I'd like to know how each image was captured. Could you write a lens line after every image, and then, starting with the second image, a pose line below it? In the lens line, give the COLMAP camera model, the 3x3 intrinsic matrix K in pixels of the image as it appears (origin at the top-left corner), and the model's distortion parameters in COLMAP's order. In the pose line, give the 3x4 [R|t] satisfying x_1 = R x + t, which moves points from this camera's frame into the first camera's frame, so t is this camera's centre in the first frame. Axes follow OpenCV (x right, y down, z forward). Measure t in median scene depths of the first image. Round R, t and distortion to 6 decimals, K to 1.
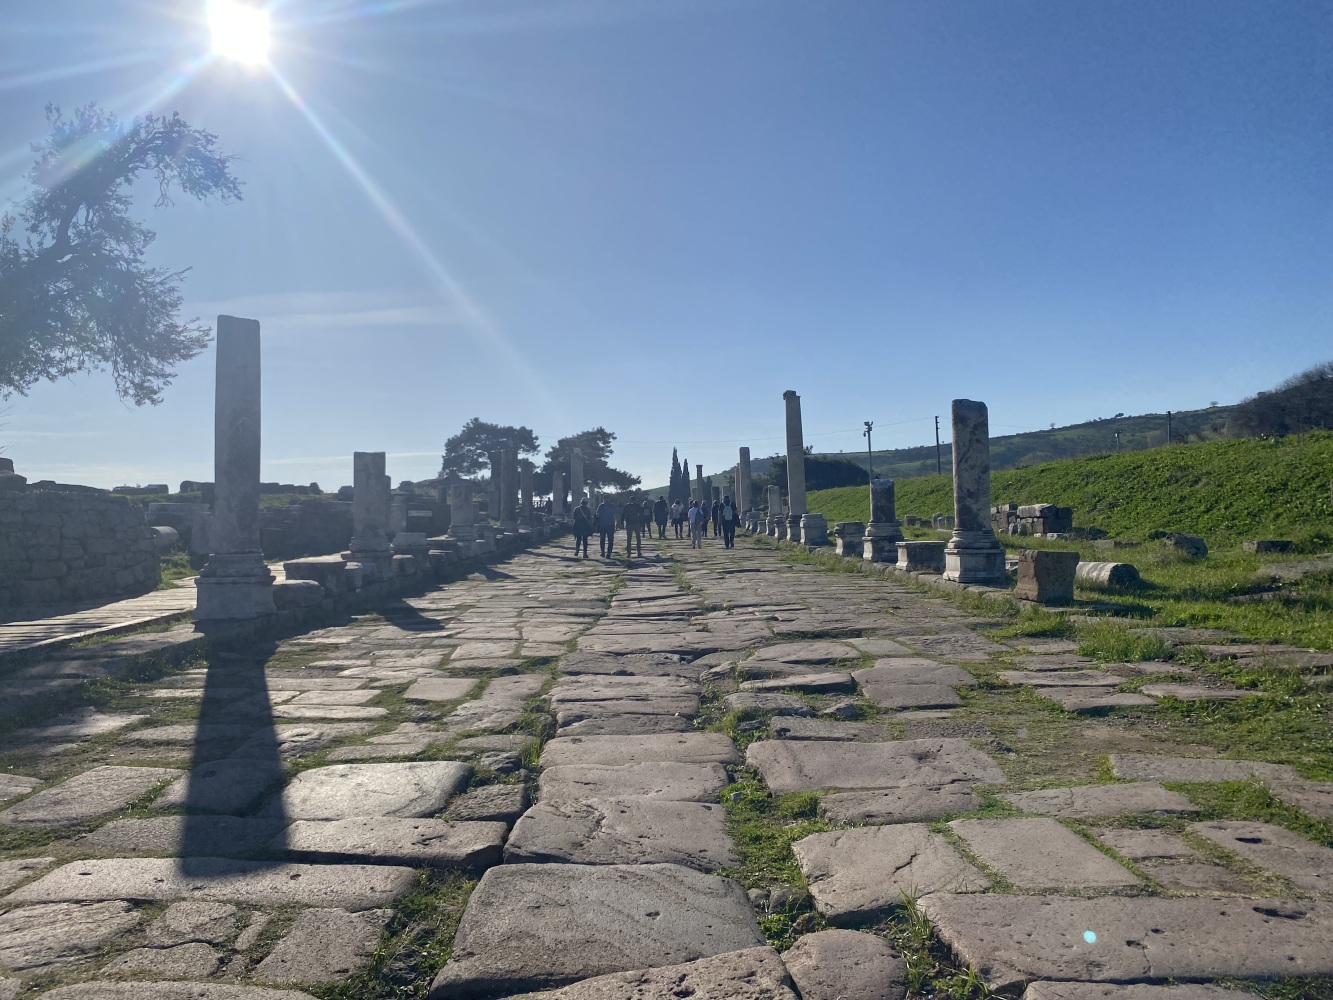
lens RADIAL K [[1002.6, 0, 666.5], [0, 1002.6, 500.0], [0, 0, 1]] dist [-0.005753, -0.002803]
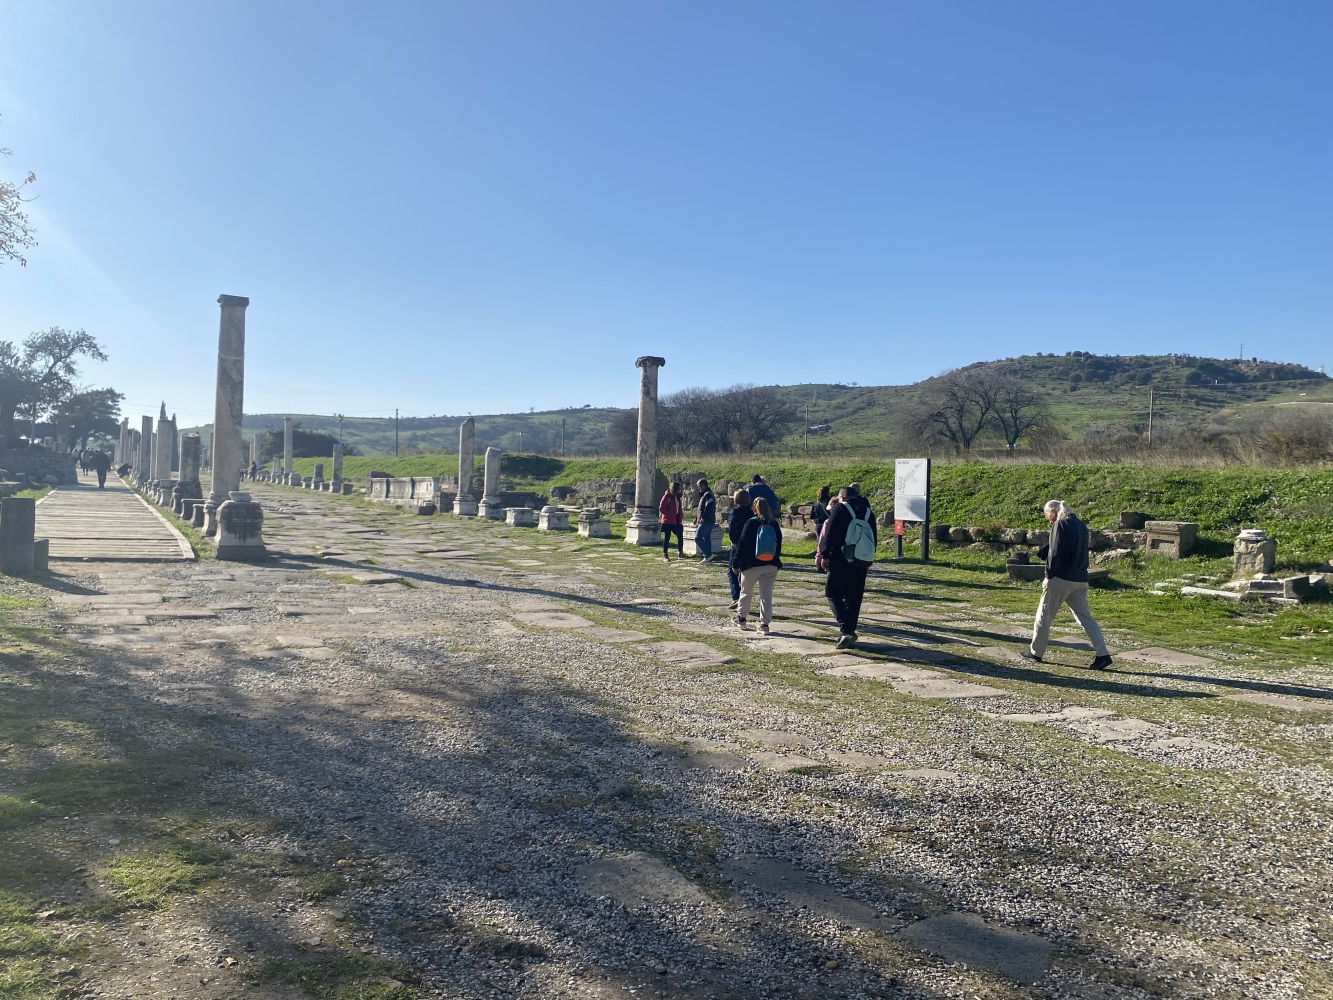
lens RADIAL K [[1002.6, 0, 666.5], [0, 1002.6, 500.0], [0, 0, 1]] dist [-0.005753, -0.002803]
pose [[0.878751, 0.050456, 0.474606, -0.042822], [-0.065627, 0.997725, 0.015440, -0.003565], [-0.472747, -0.044714, 0.880063, -0.317647]]
